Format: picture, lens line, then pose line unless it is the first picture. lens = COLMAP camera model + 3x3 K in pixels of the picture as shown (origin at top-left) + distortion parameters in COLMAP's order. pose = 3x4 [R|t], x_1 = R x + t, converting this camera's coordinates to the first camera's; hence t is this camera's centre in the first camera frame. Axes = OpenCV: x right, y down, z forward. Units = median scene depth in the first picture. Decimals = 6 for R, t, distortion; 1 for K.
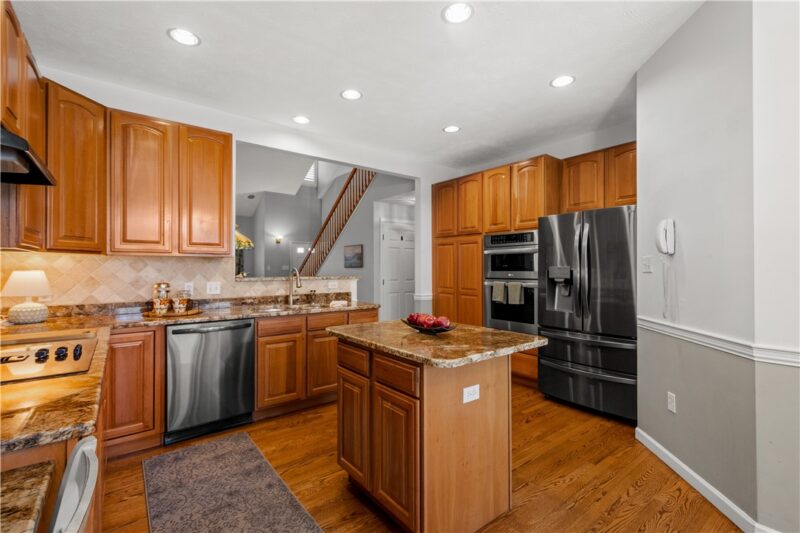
lens RADIAL K [[357.5, 0, 397.3], [0, 357.5, 265.7], [0, 0, 1]] dist [0.001131, -0.000299]
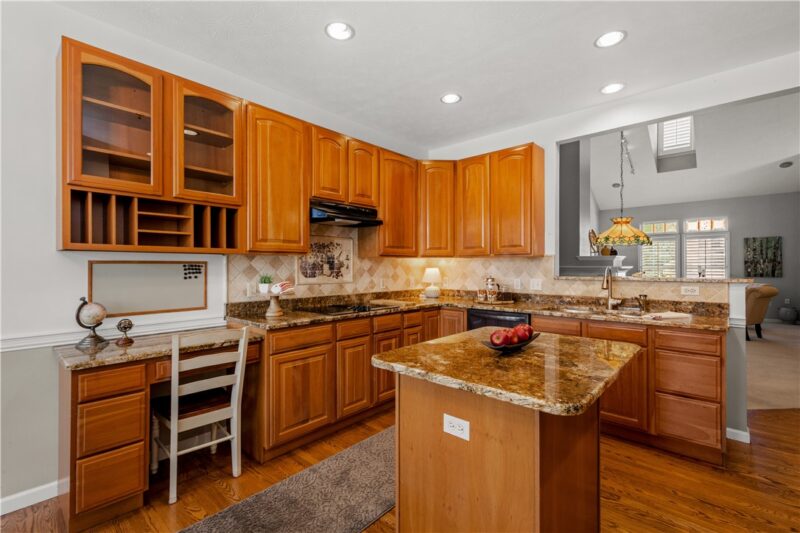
lens RADIAL K [[357.5, 0, 397.3], [0, 357.5, 265.7], [0, 0, 1]] dist [0.001131, -0.000299]
pose [[0.171690, -0.002159, -0.985149, 0.575085], [0.008890, 0.999960, -0.000642, 0.001514], [0.985111, -0.008648, 0.171702, 0.442997]]
